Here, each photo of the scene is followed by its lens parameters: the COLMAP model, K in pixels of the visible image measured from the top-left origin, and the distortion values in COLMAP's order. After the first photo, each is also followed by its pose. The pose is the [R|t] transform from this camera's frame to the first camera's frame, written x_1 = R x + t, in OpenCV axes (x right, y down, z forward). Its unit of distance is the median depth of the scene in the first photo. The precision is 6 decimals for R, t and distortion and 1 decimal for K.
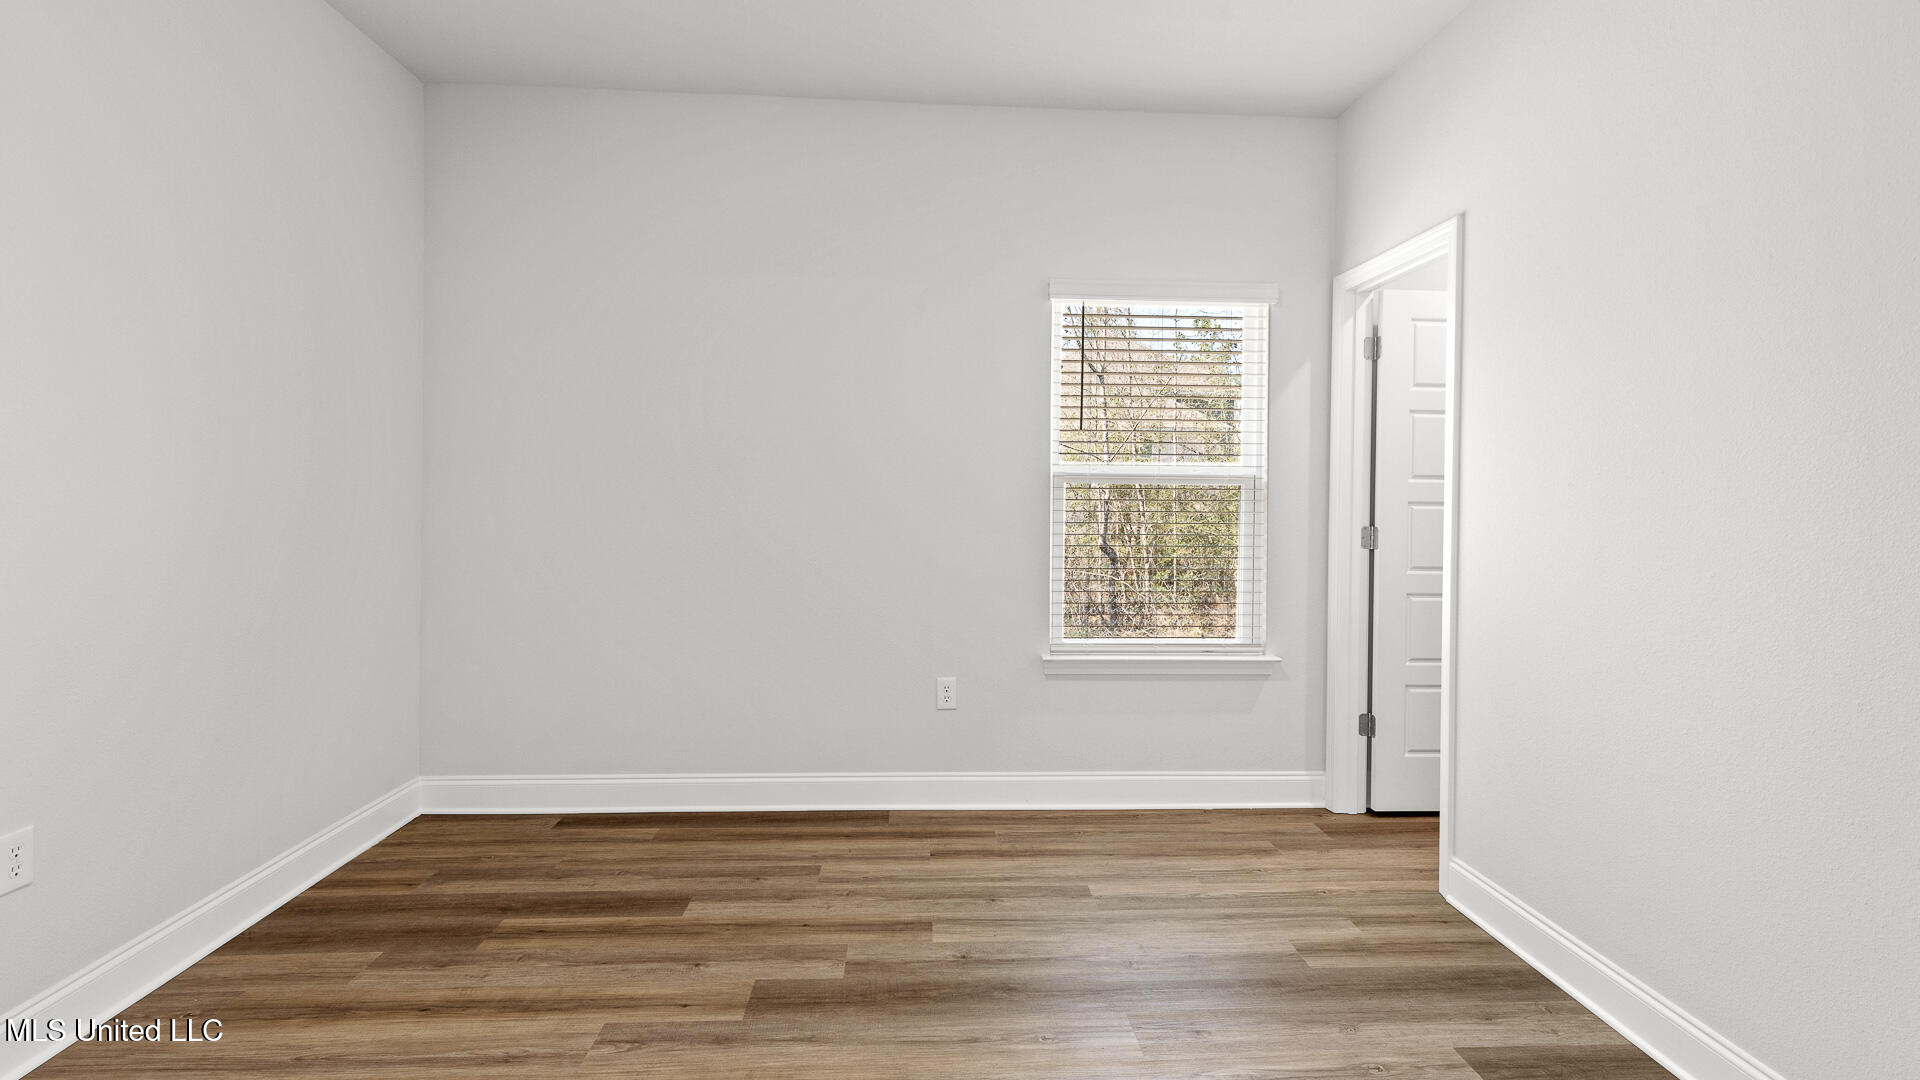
lens RADIAL K [[903.2, 0, 965.1], [0, 903.2, 544.8], [0, 0, 1]] dist [0.012739, 0.005888]
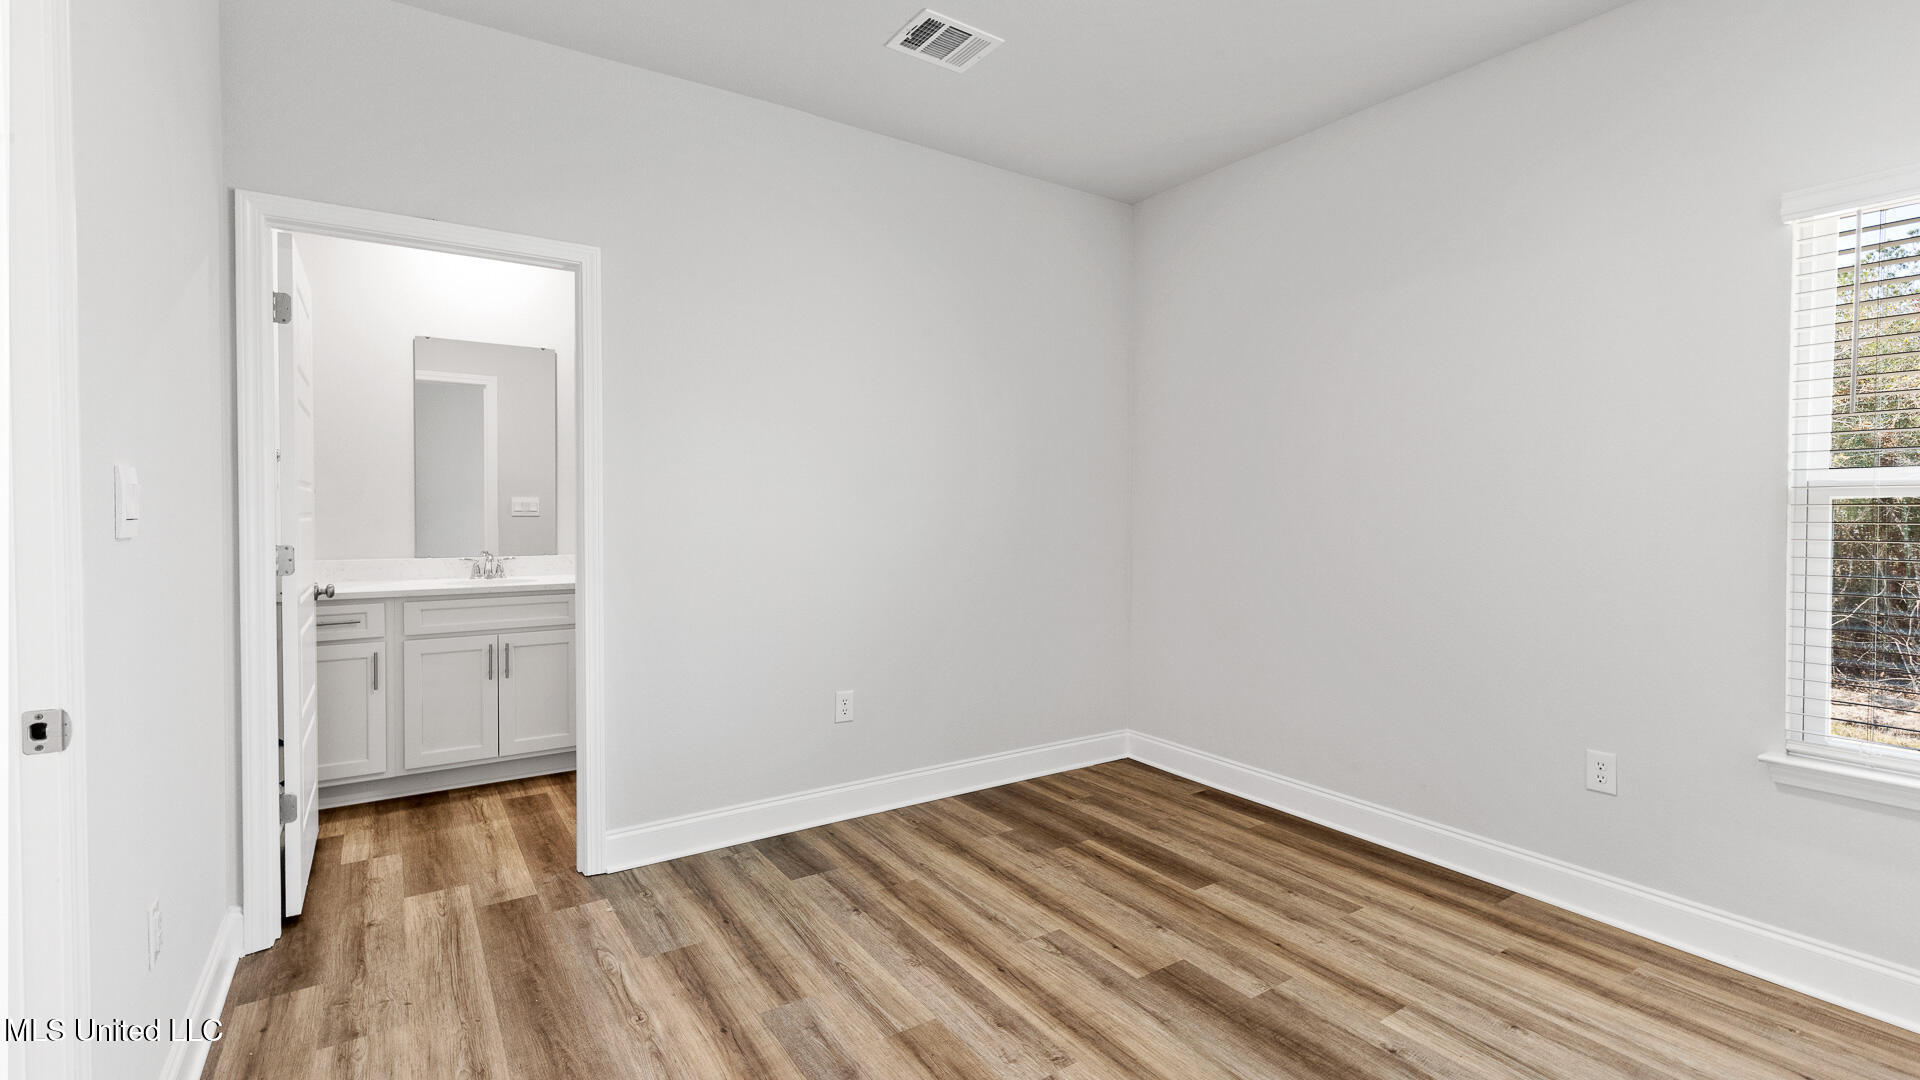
lens RADIAL K [[829.5, 0, 964.7], [0, 829.5, 542.9], [0, 0, 1]] dist [0.011575, -0.001320]
pose [[0.529508, 0.027203, -0.847869, 0.375173], [-0.048750, 0.998810, 0.001601, -0.009906], [0.846903, 0.040486, 0.530204, 0.177374]]
